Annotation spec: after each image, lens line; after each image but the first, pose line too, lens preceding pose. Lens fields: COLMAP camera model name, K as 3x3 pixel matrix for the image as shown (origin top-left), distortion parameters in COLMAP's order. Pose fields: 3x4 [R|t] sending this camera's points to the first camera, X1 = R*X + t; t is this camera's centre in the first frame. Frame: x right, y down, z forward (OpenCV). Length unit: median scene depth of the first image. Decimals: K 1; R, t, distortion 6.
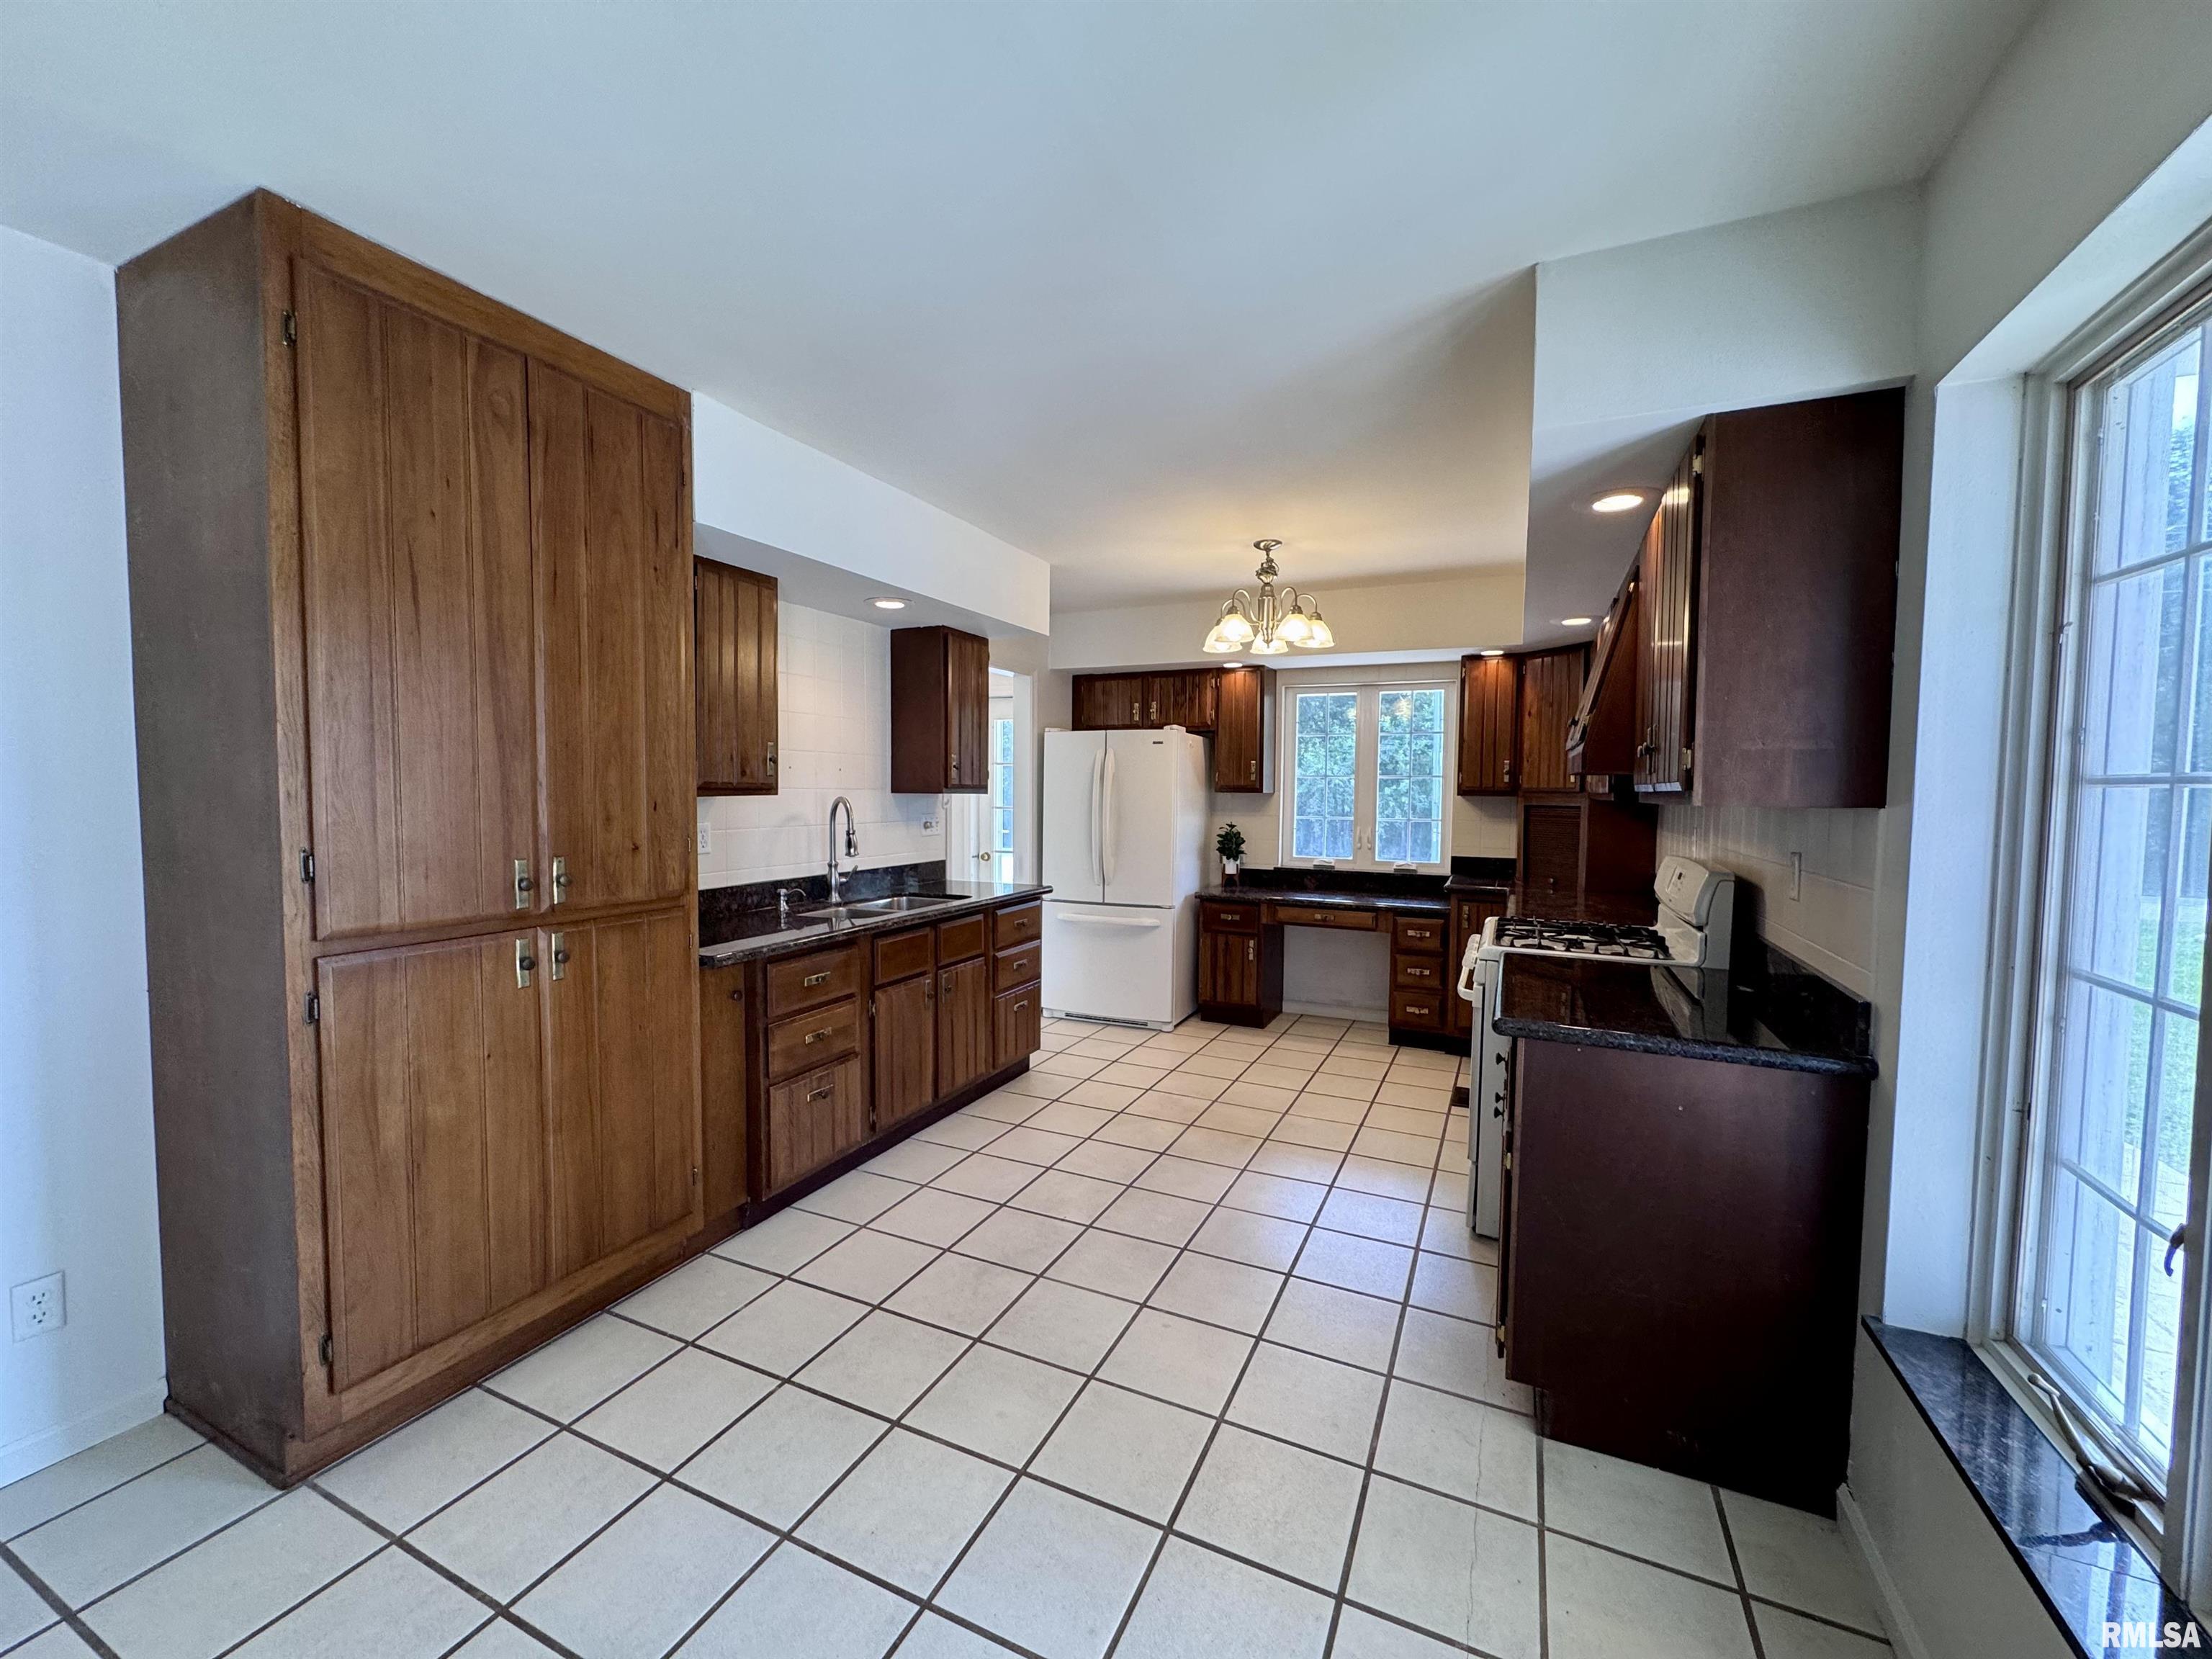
lens RADIAL K [[879.8, 0, 1108.2], [0, 879.8, 834.7], [0, 0, 1]] dist [-0.002131, 0.000512]
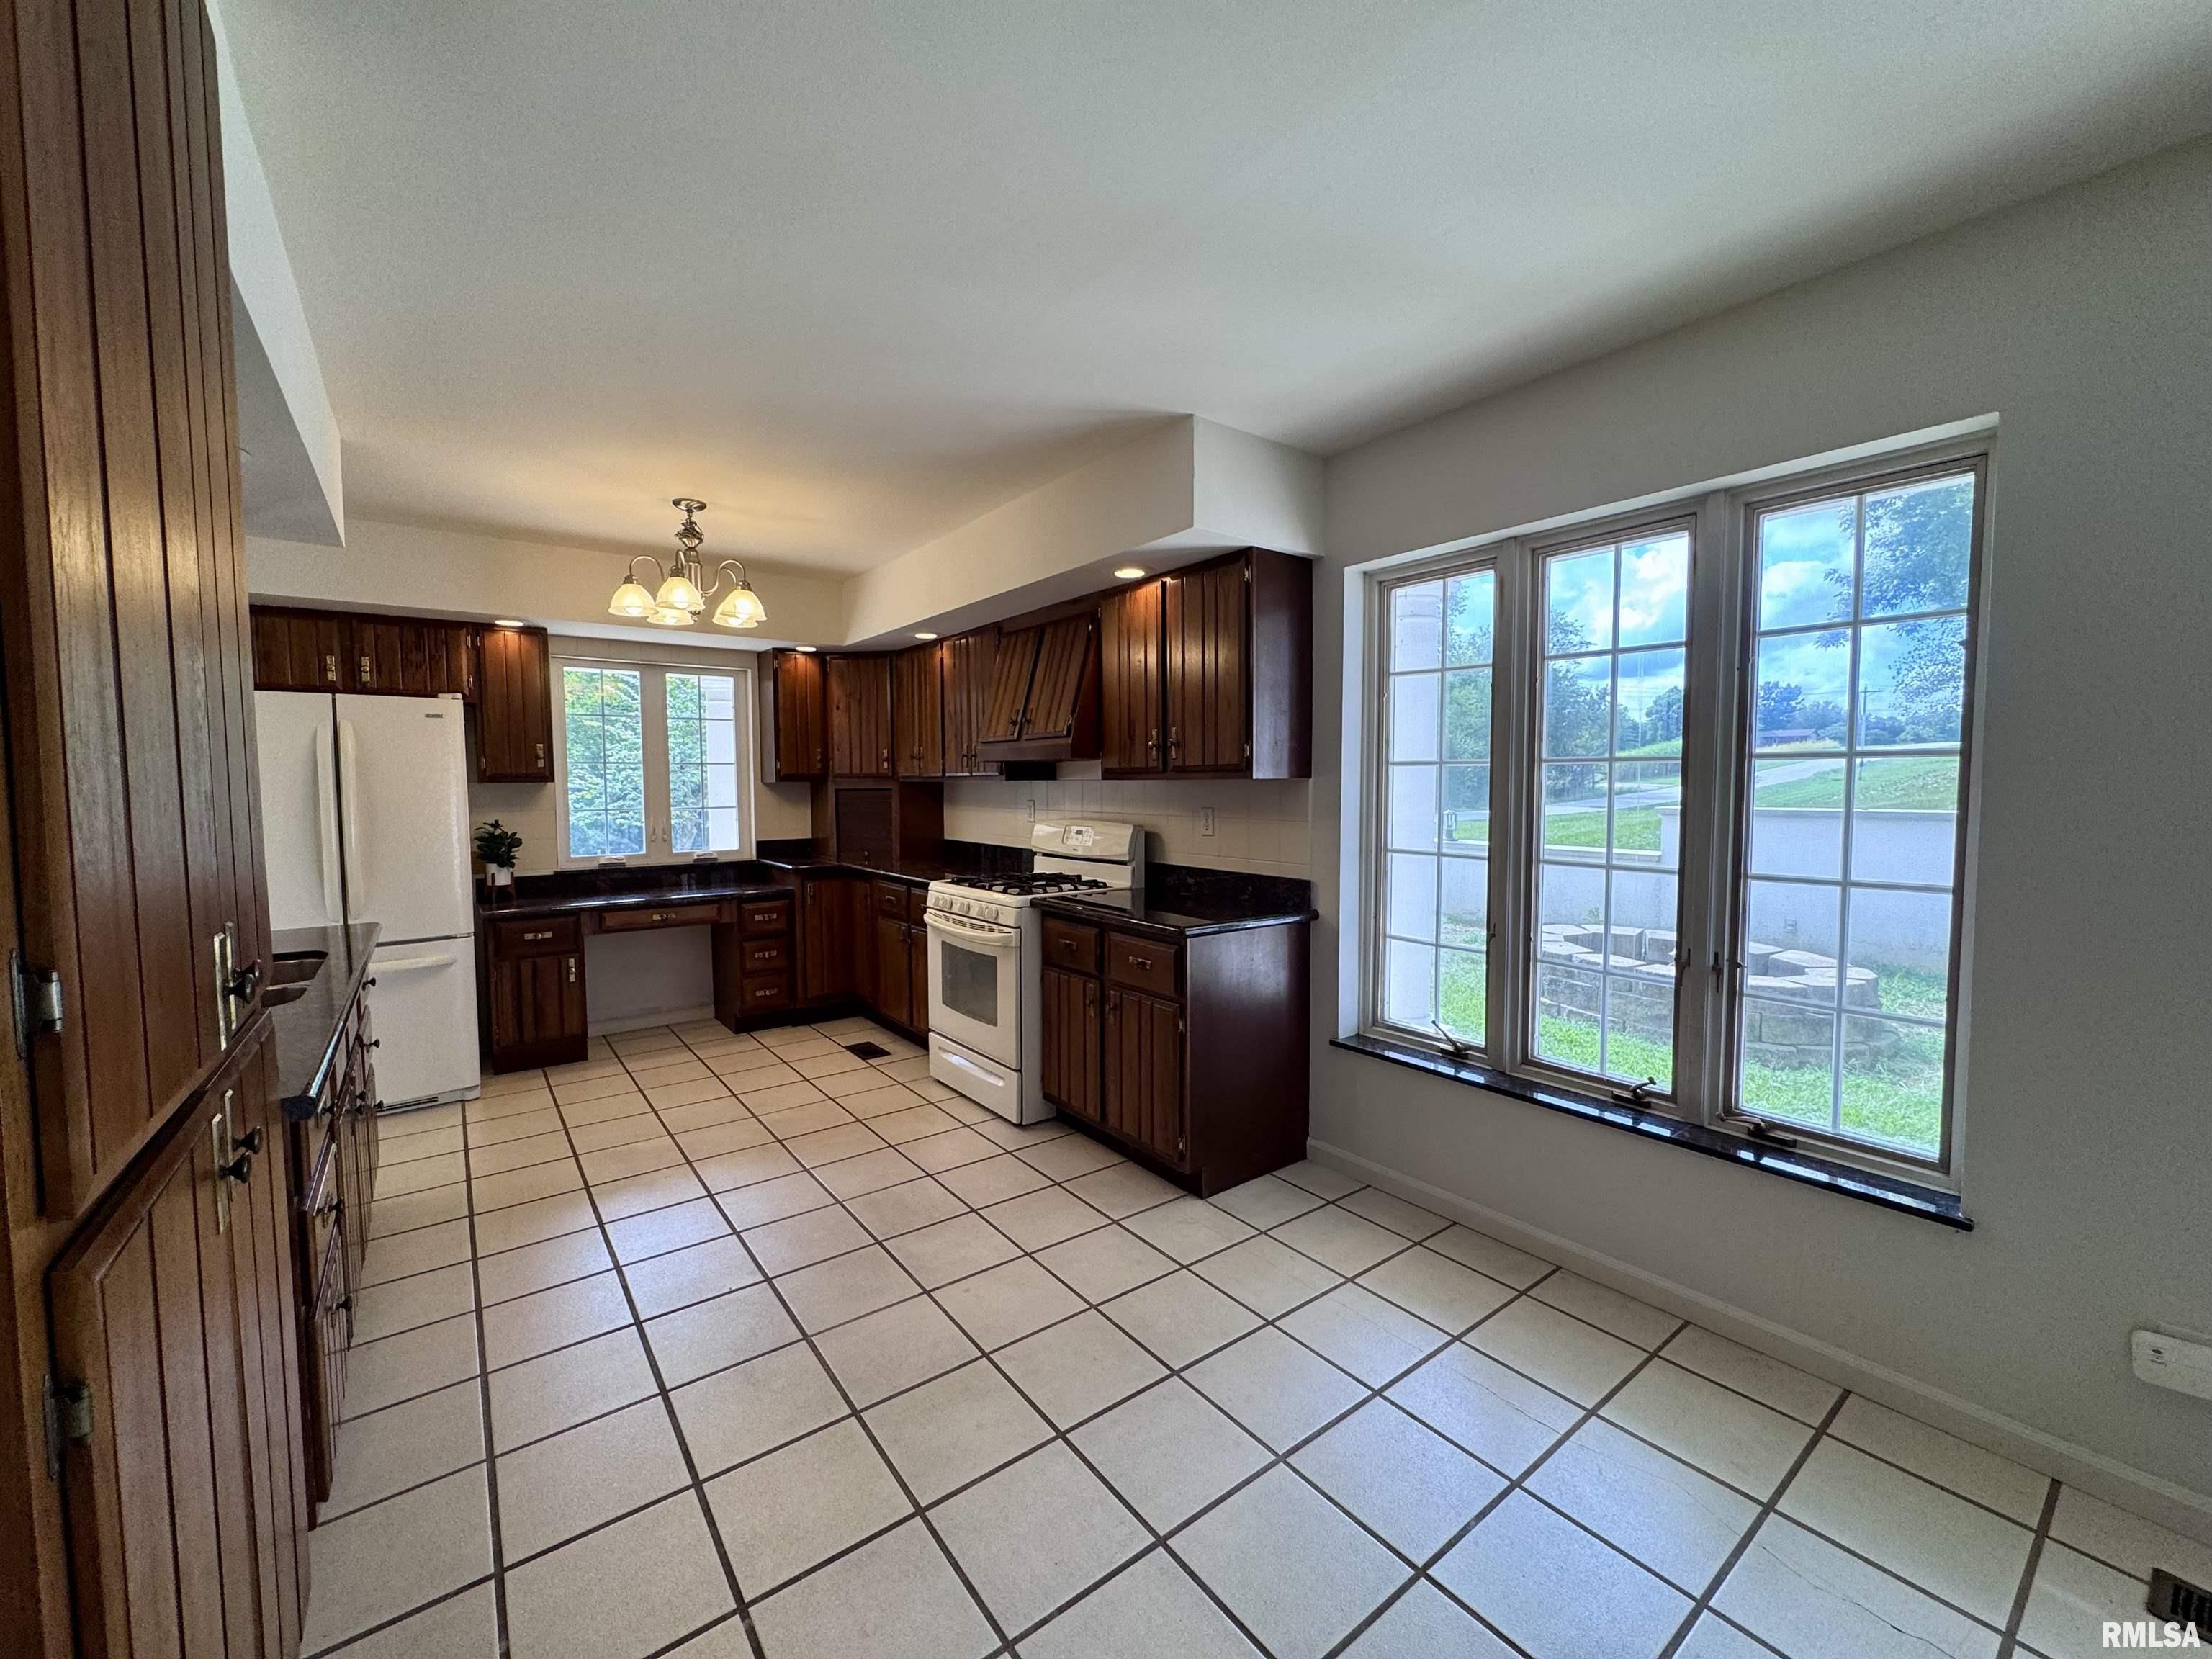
lens RADIAL K [[879.8, 0, 1102.1], [0, 879.8, 832.1], [0, 0, 1]] dist [-0.002131, 0.000512]
pose [[0.470637, -0.063864, 0.880013, -0.338132], [0.056741, 0.997503, 0.042045, -0.006560], [-0.880501, 0.030145, 0.473086, 0.162592]]
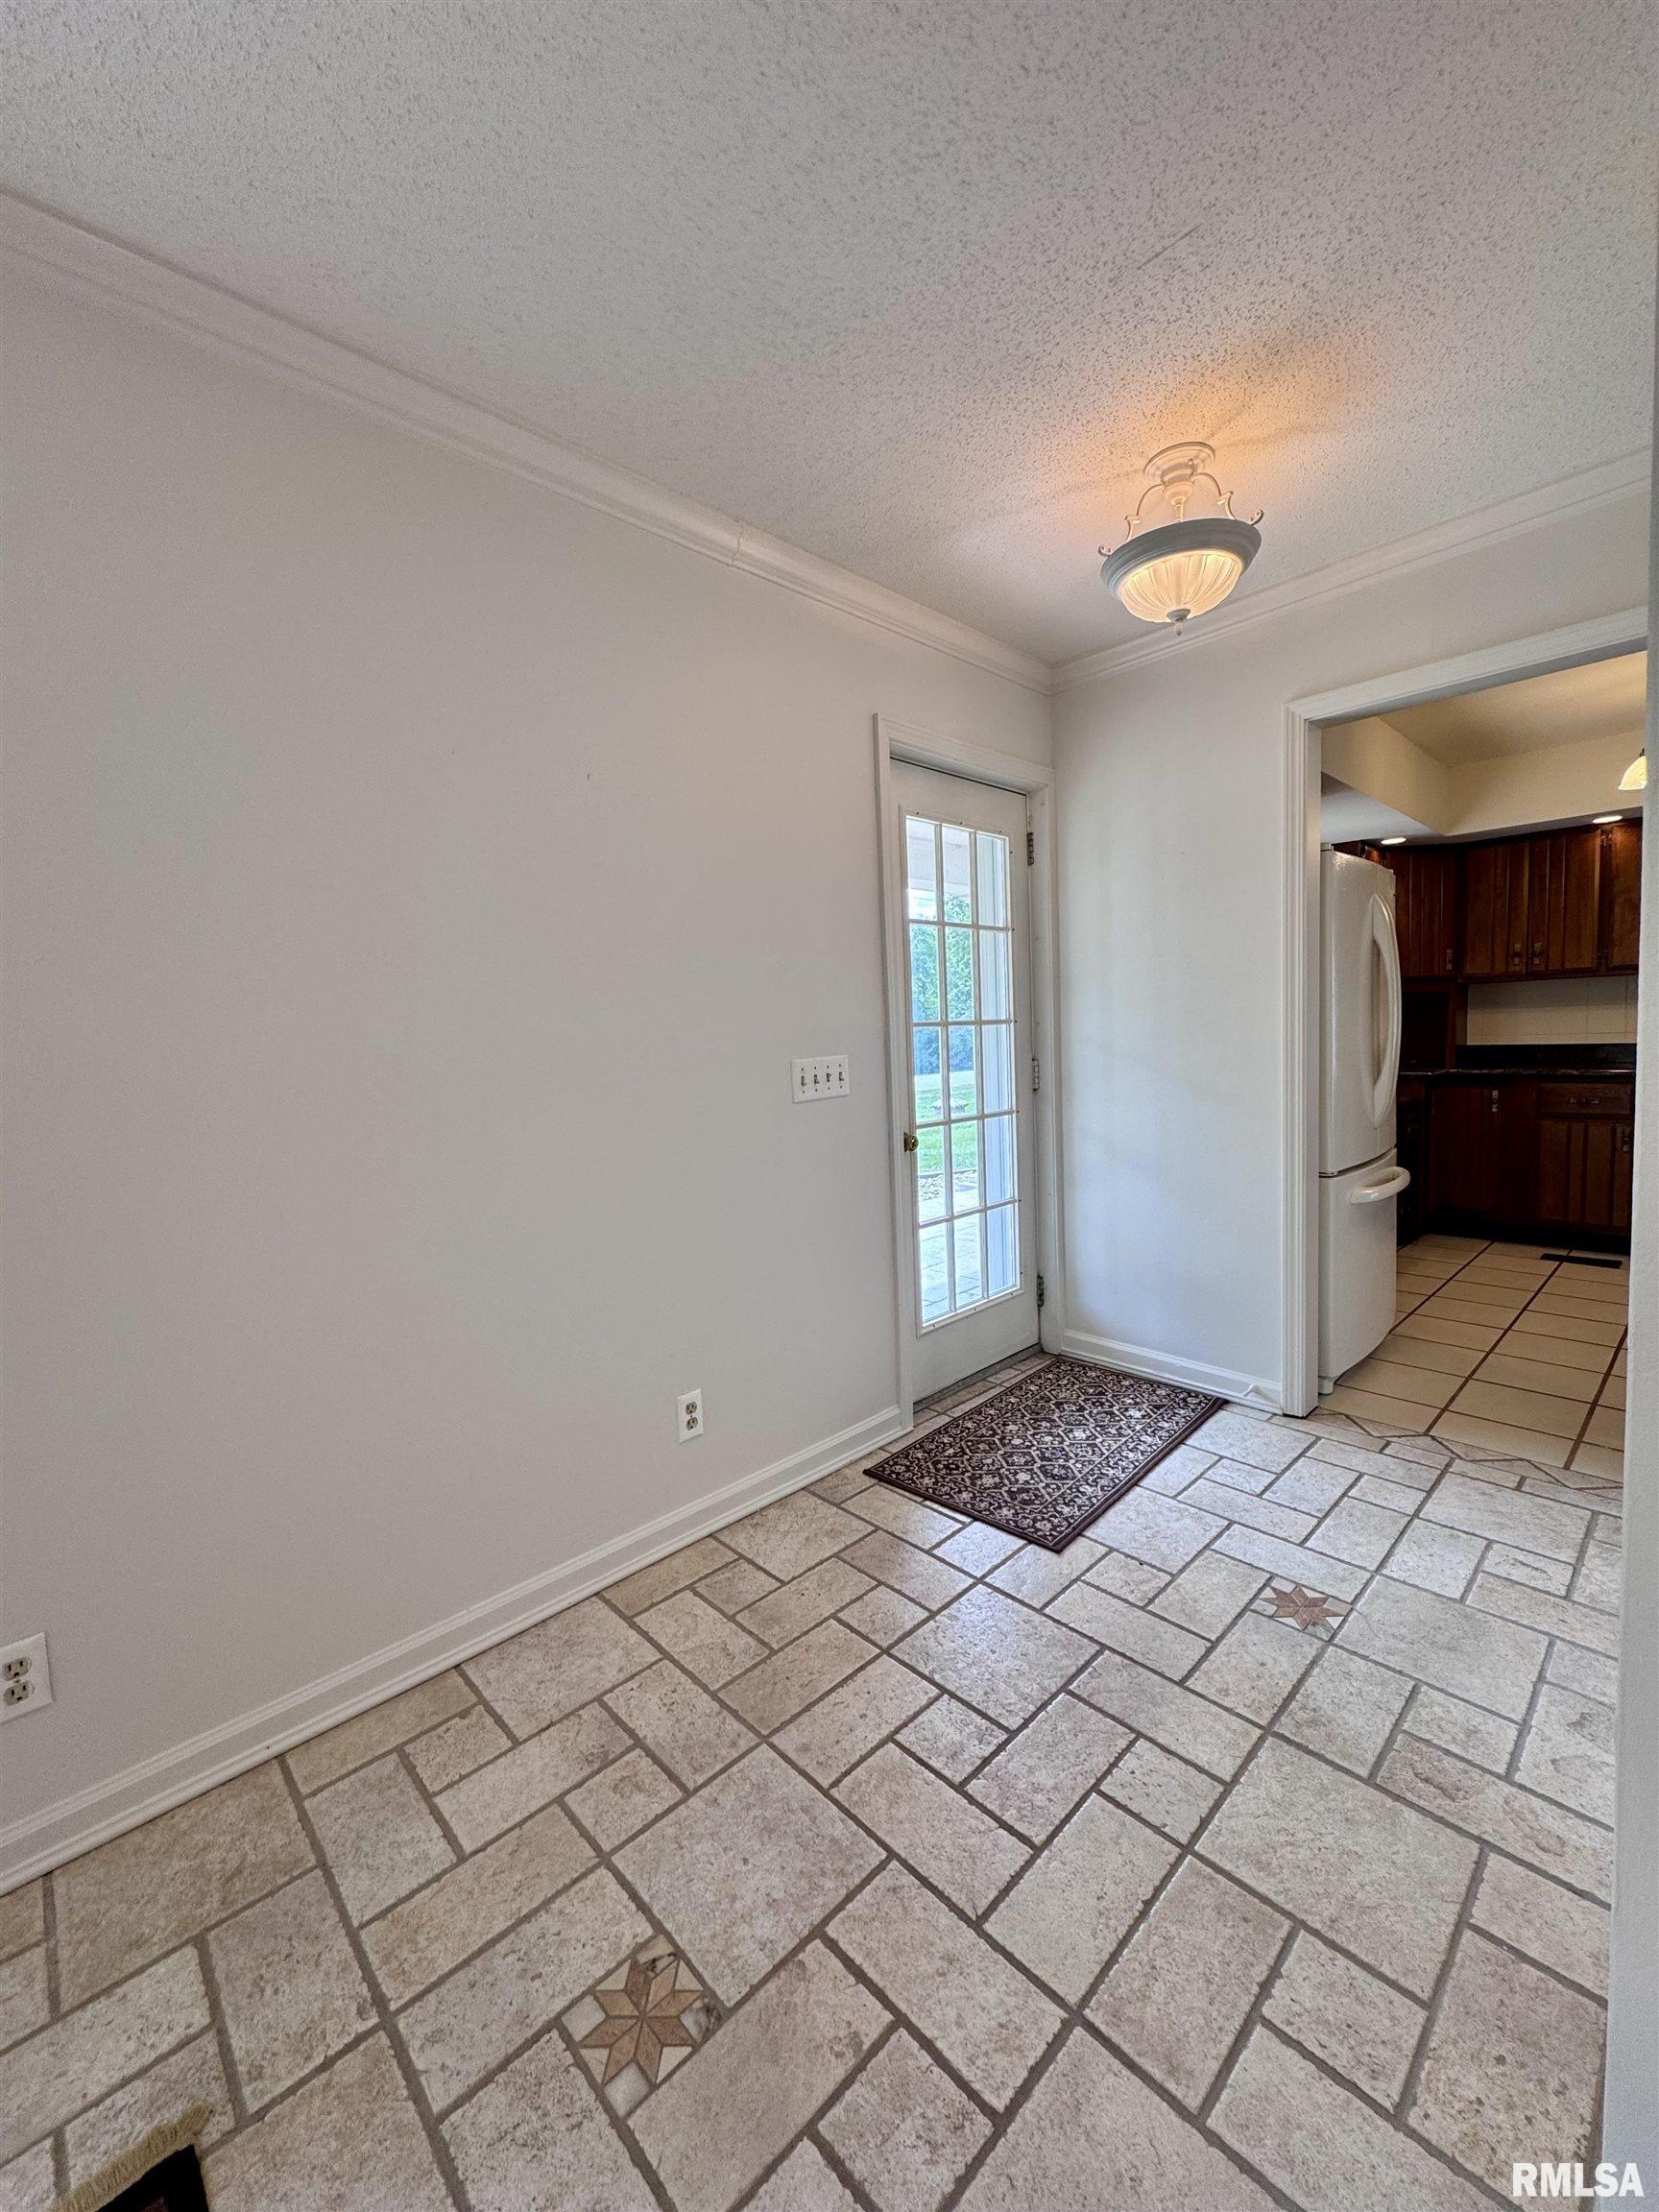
lens RADIAL K [[879.8, 0, 830.5], [0, 879.8, 1111.1], [0, 0, 1]] dist [-0.002131, 0.000512]
pose [[0.372174, -0.110547, 0.921556, -0.719304], [0.095541, 0.992171, 0.080433, -0.041053], [-0.923233, 0.058111, 0.379822, 1.158433]]
